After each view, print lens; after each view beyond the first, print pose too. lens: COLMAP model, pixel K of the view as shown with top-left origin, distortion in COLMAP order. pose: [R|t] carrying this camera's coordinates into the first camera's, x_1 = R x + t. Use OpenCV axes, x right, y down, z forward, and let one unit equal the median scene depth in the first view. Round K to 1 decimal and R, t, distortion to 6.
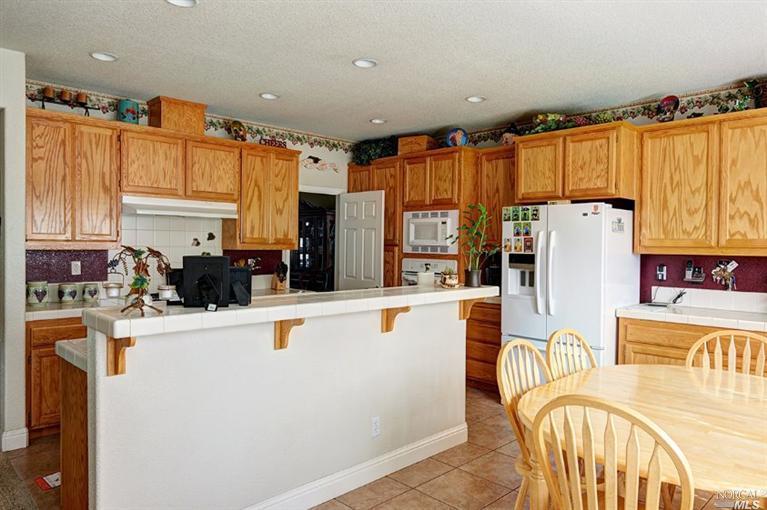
lens RADIAL K [[525.3, 0, 382.1], [0, 525.3, 251.6], [0, 0, 1]] dist [0.011064, 0.002226]
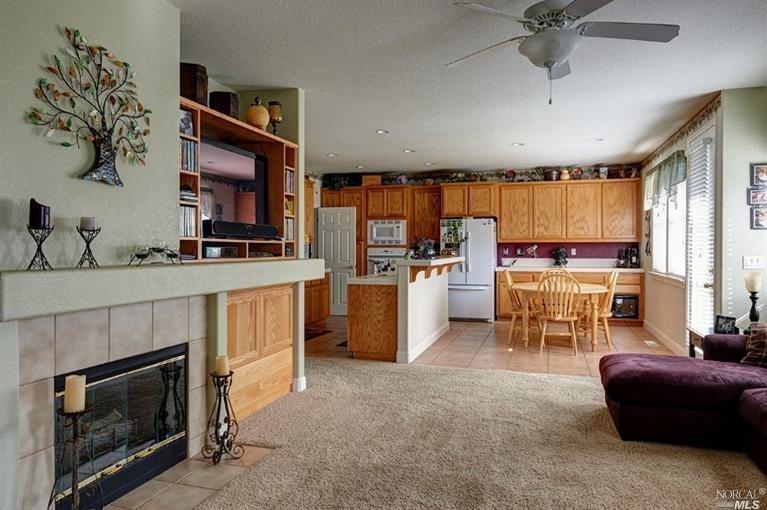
lens RADIAL K [[525.3, 0, 381.8], [0, 525.3, 251.3], [0, 0, 1]] dist [0.011064, 0.002226]
pose [[0.884776, -0.016836, 0.465712, -0.872525], [0.018217, 0.999833, 0.001538, 0.026474], [-0.465660, 0.007123, 0.884935, -0.624118]]
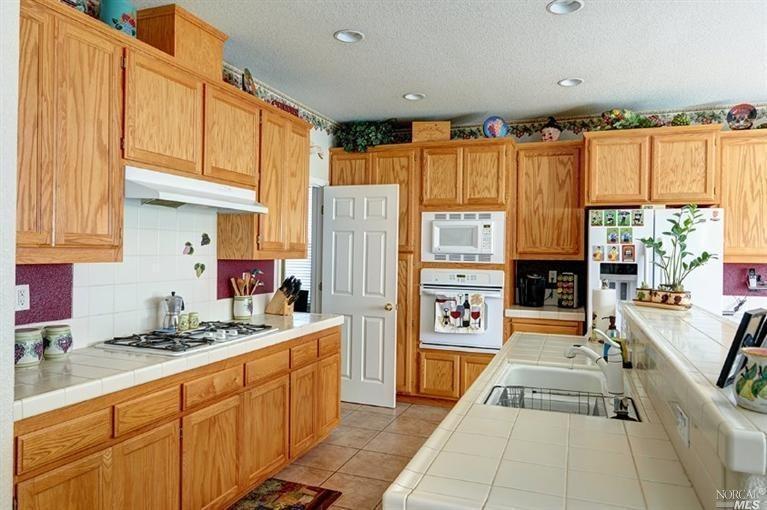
lens RADIAL K [[525.3, 0, 384.3], [0, 525.3, 253.7], [0, 0, 1]] dist [0.011064, 0.002226]
pose [[0.904449, -0.000507, 0.426581, -0.453367], [0.002574, 0.999988, -0.004269, -0.008653], [-0.426573, 0.004959, 0.904439, 0.351475]]
